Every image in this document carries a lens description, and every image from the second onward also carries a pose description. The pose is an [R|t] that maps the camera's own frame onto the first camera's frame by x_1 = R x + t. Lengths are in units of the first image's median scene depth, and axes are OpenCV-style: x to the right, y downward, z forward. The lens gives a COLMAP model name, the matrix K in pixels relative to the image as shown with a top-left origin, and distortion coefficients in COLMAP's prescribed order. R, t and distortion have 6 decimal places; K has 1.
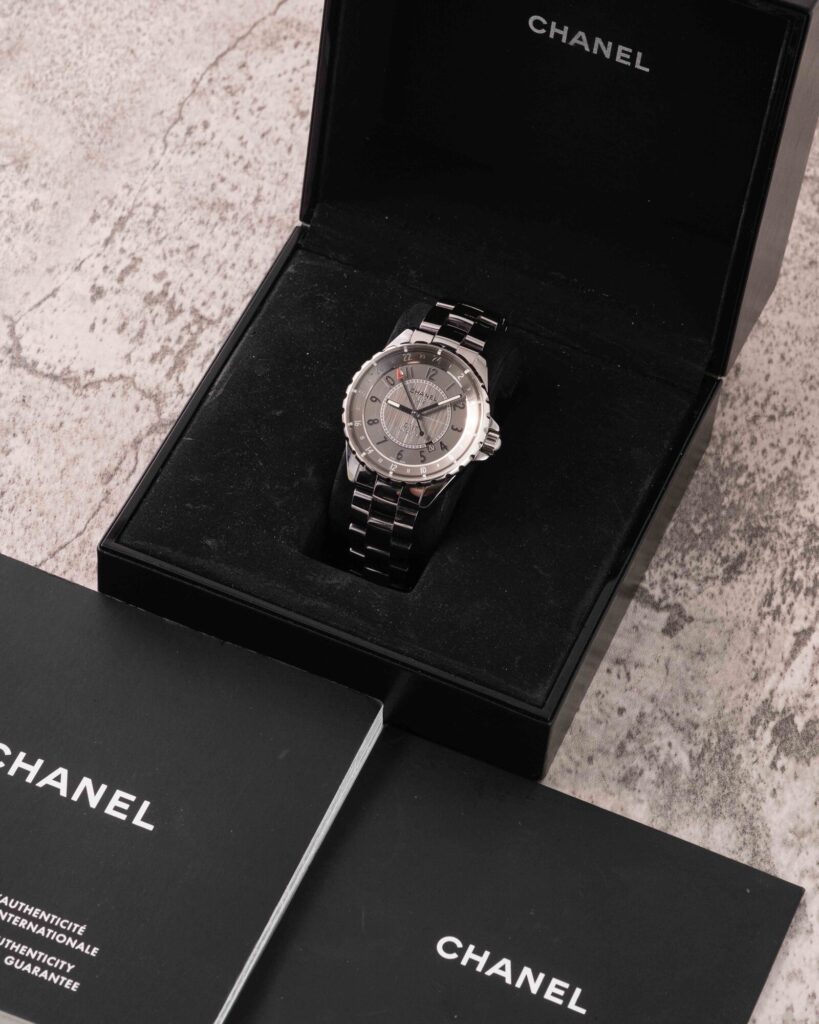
lens RADIAL K [[3980.1, 0, 410.0], [0, 3980.1, 512.6], [0, 0, 1]] dist [0.405547, 0.000000]
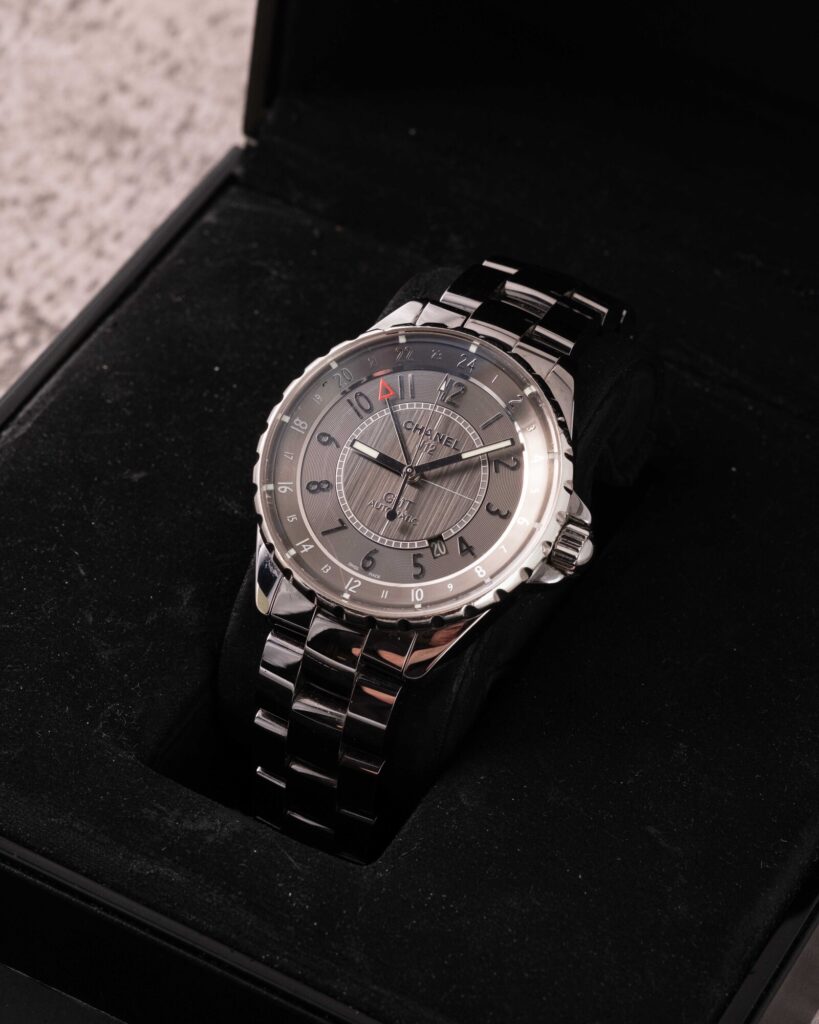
lens RADIAL K [[3980.1, 0, 410.5], [0, 3980.1, 521.5], [0, 0, 1]] dist [0.405547, 0.000000]
pose [[0.995429, 0.070151, -0.064807, 0.031064], [-0.077305, 0.990302, -0.115434, 0.033193], [0.056081, 0.119916, 0.991199, 0.539694]]
